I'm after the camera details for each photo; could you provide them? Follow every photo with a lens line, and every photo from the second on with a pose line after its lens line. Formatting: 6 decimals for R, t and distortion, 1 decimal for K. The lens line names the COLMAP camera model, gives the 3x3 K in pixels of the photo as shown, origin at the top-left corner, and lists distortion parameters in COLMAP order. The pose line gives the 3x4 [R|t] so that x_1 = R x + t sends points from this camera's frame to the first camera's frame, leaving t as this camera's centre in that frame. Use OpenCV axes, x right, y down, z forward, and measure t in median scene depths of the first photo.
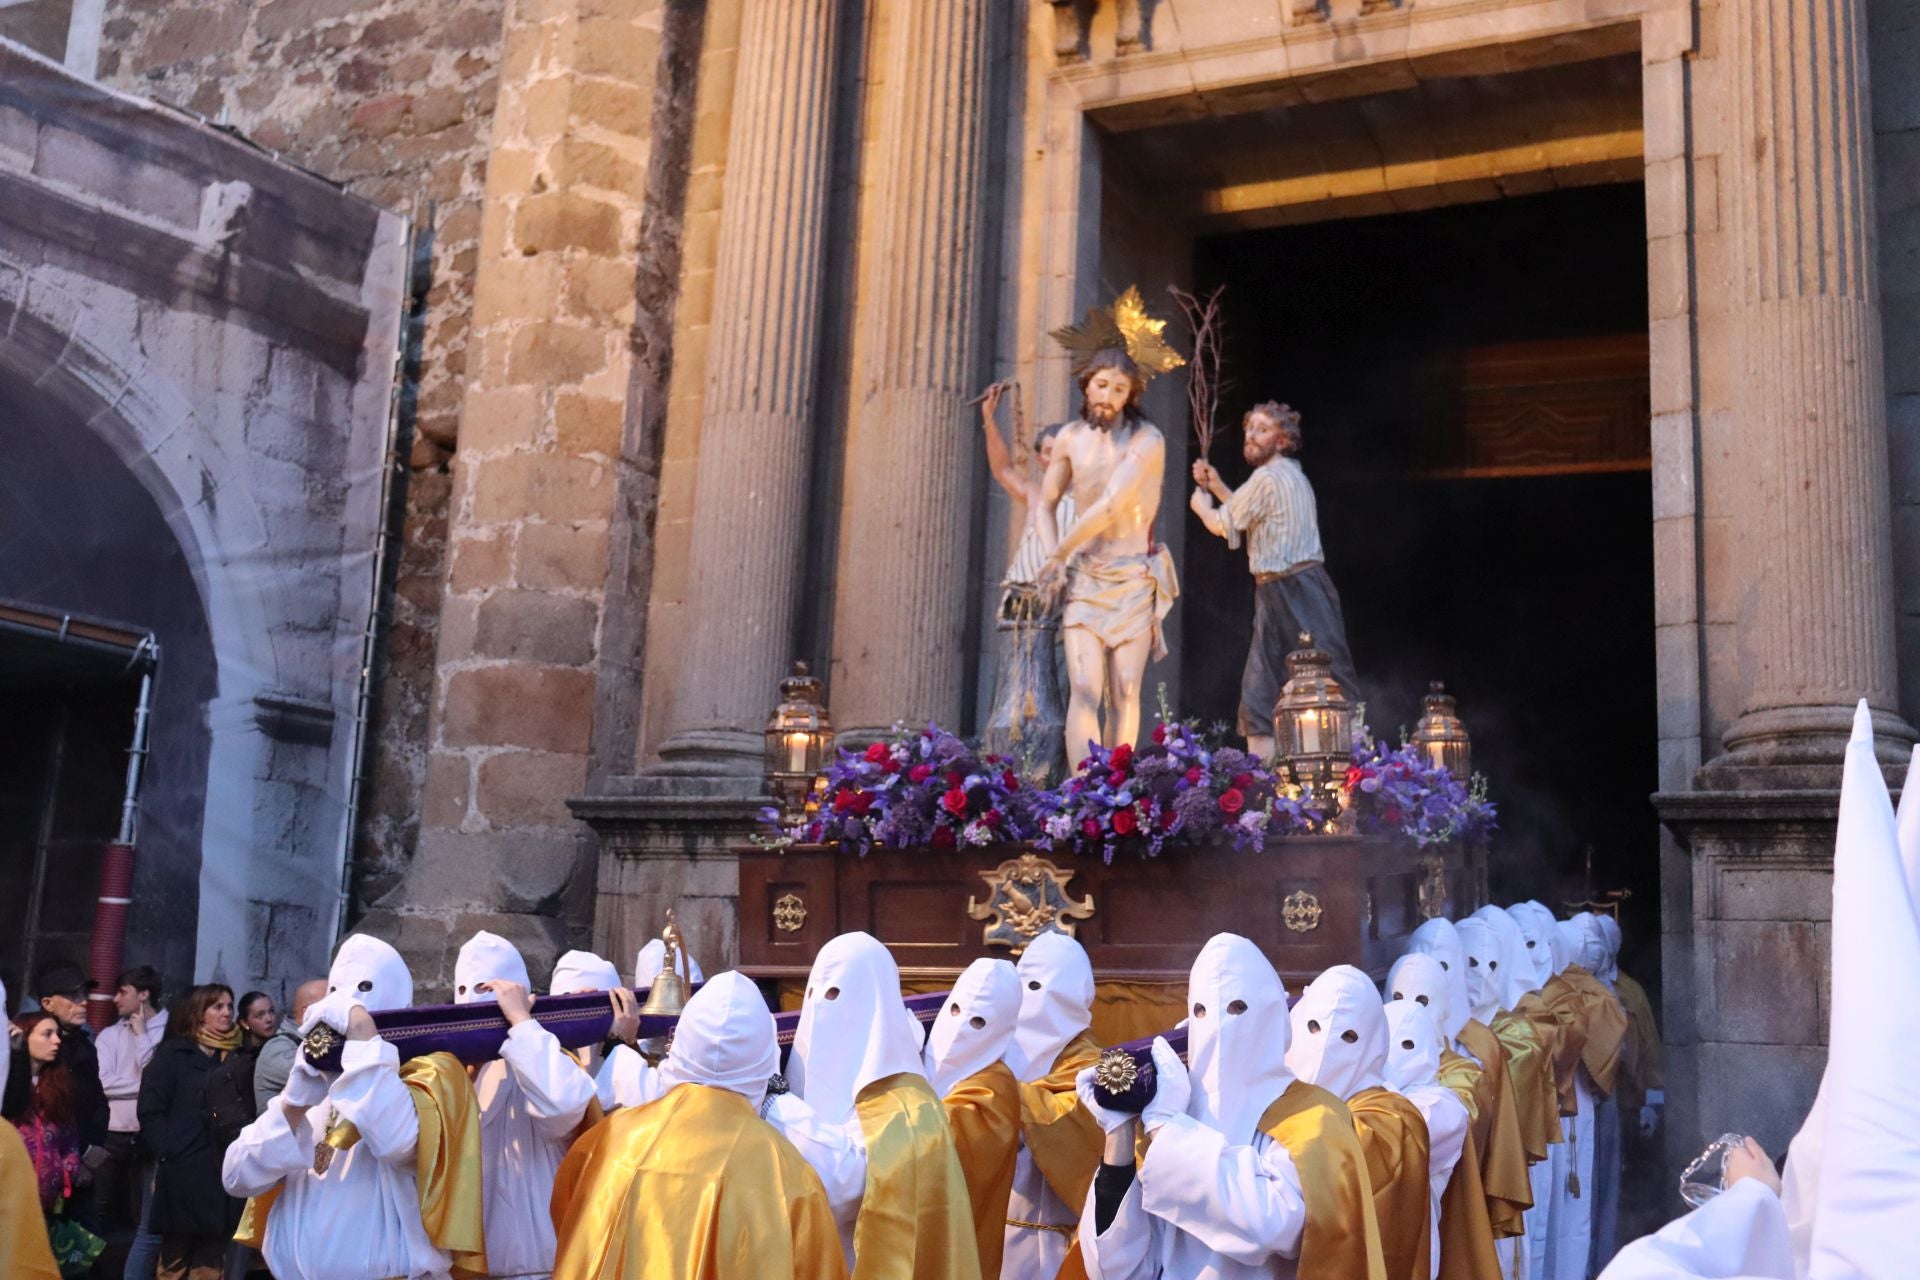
lens RADIAL K [[2070.1, 0, 960.0], [0, 2070.1, 640.0], [0, 0, 1]] dist [-0.091987, 0.222561]
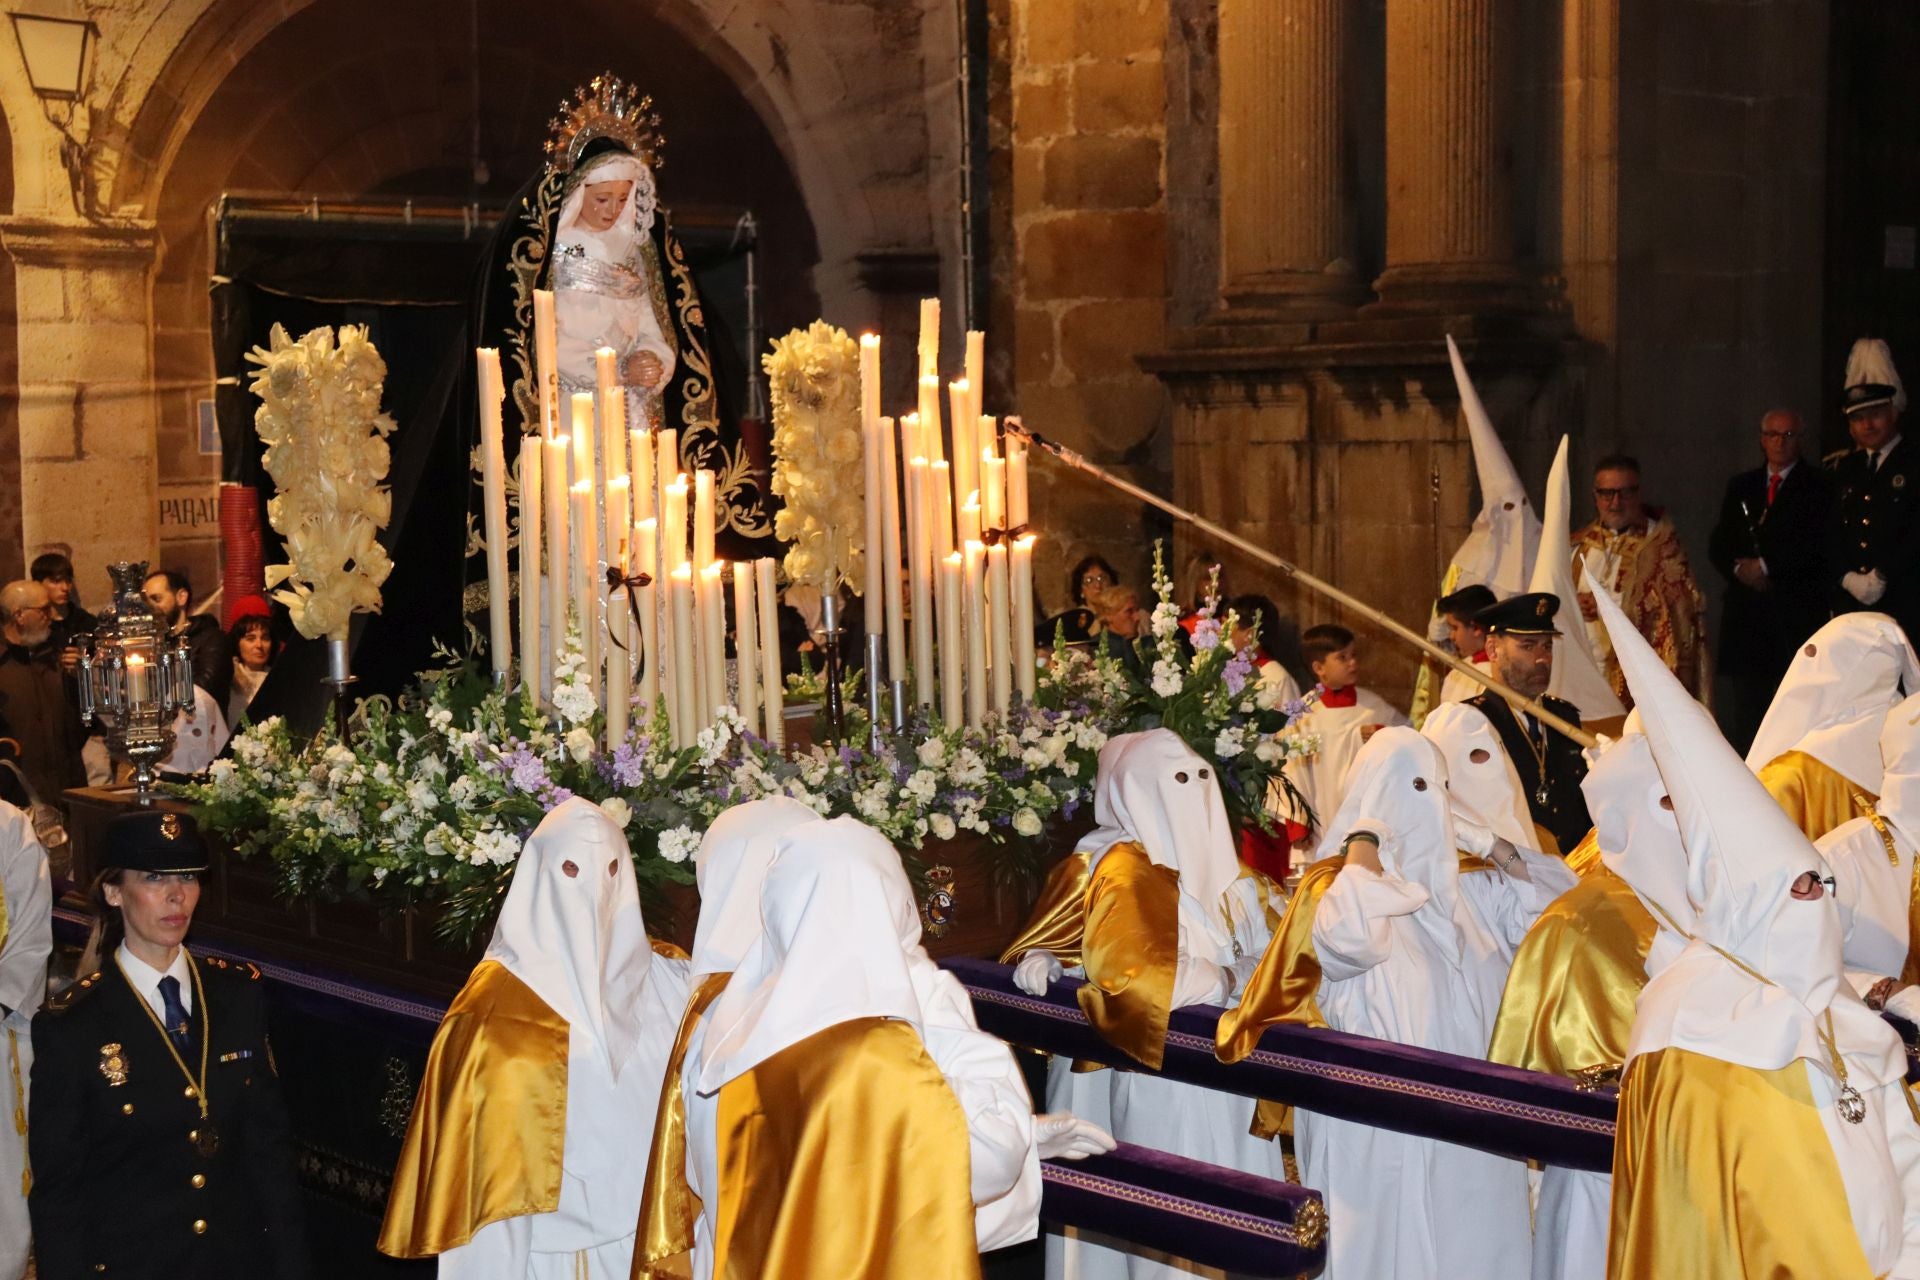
lens RADIAL K [[3255.0, 0, 959.6], [0, 3255.0, 682.2], [0, 0, 1]] dist [-0.001929, 1.515363]
pose [[0.925282, -0.036946, -0.377477, 0.298346], [0.140181, 0.958086, 0.249840, -0.164152], [0.352425, -0.284088, 0.891679, -0.461680]]
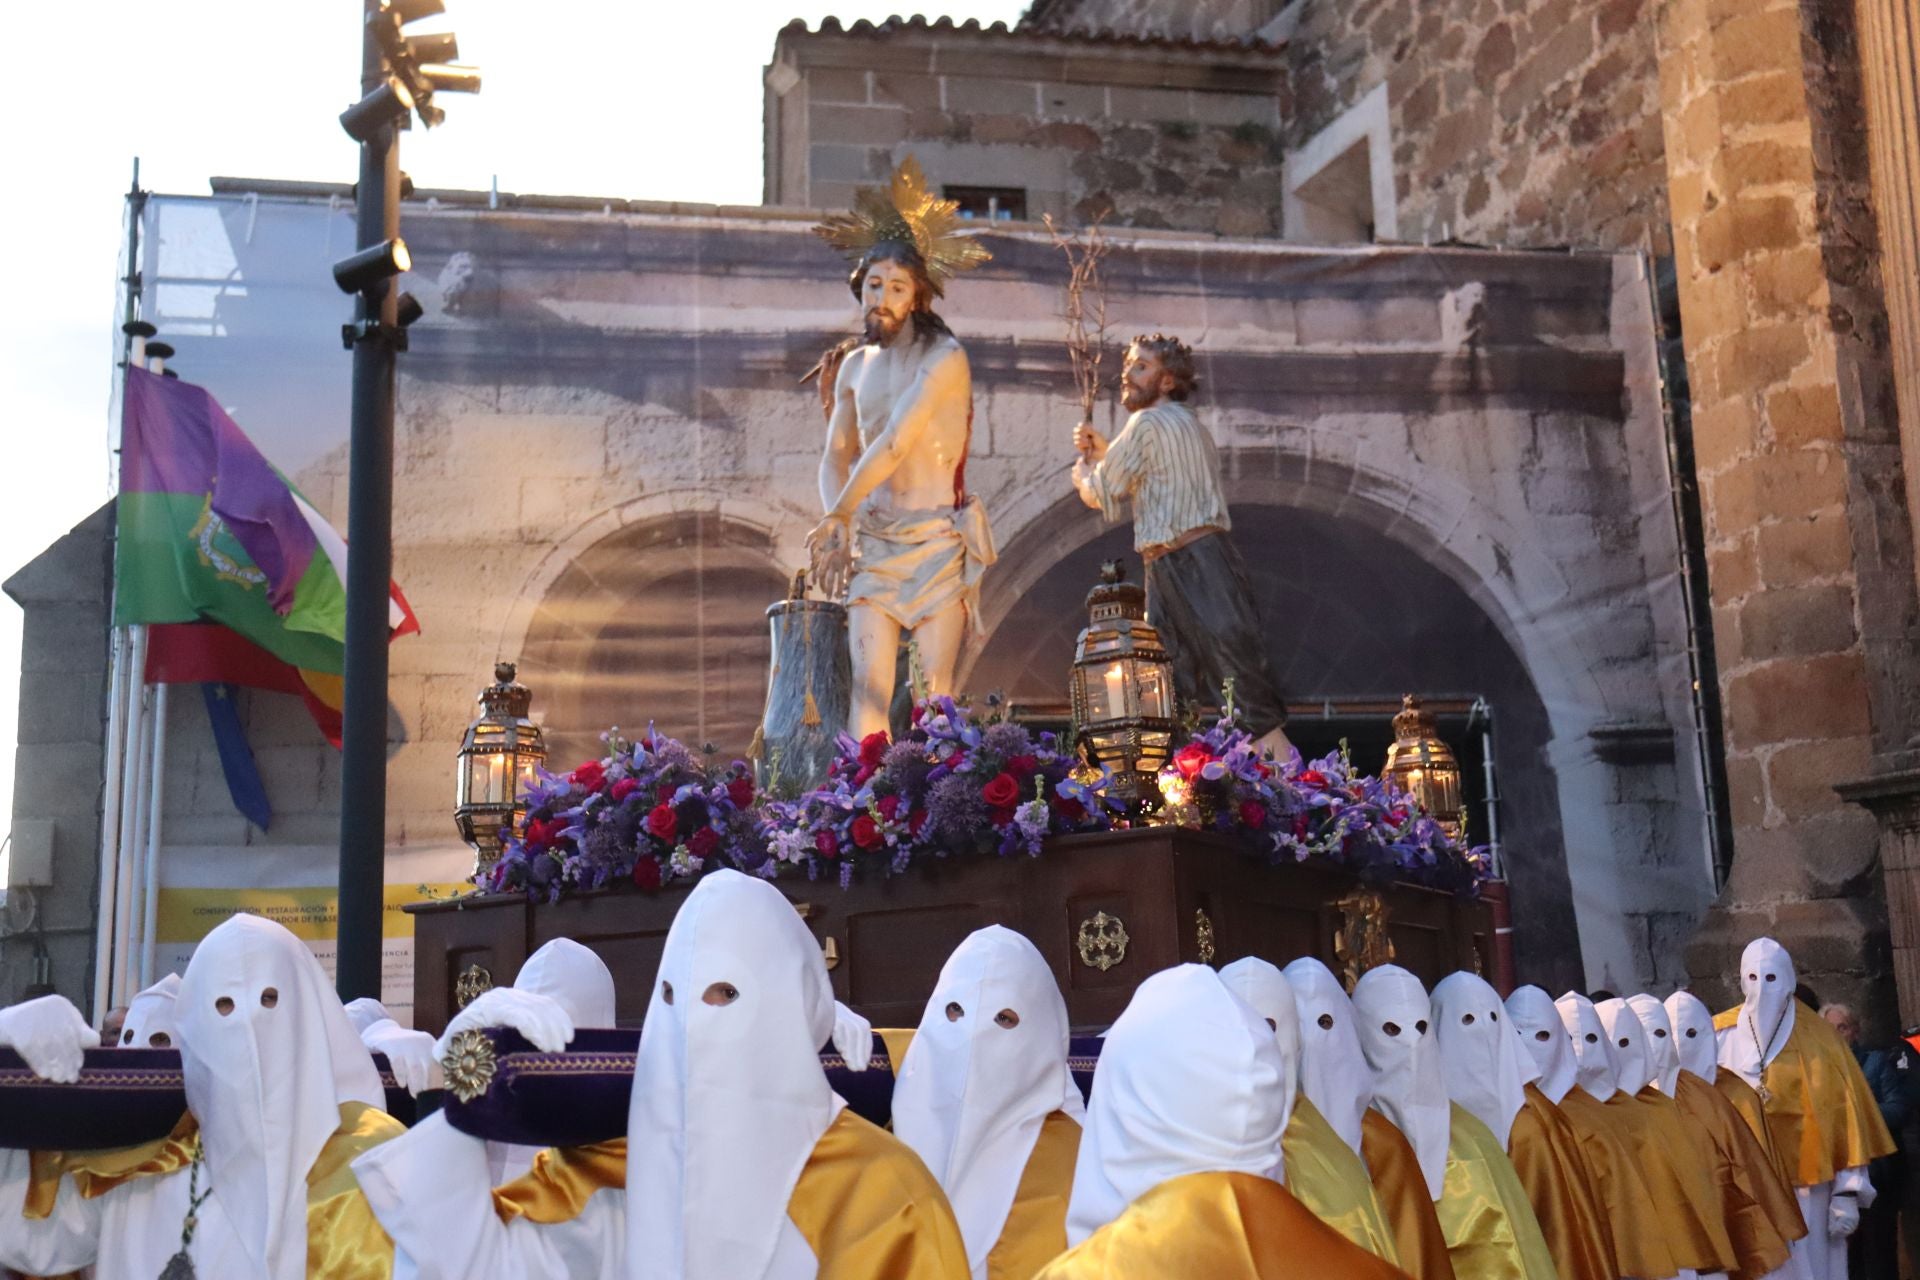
lens RADIAL K [[2313.0, 0, 960.5], [0, 2313.0, 612.8], [0, 0, 1]] dist [-0.011008, 0.242335]
pose [[0.695627, -0.211756, -0.686486, 0.291995], [0.218351, 0.972685, -0.078779, -0.010036], [0.684416, -0.095094, 0.722863, -0.123964]]
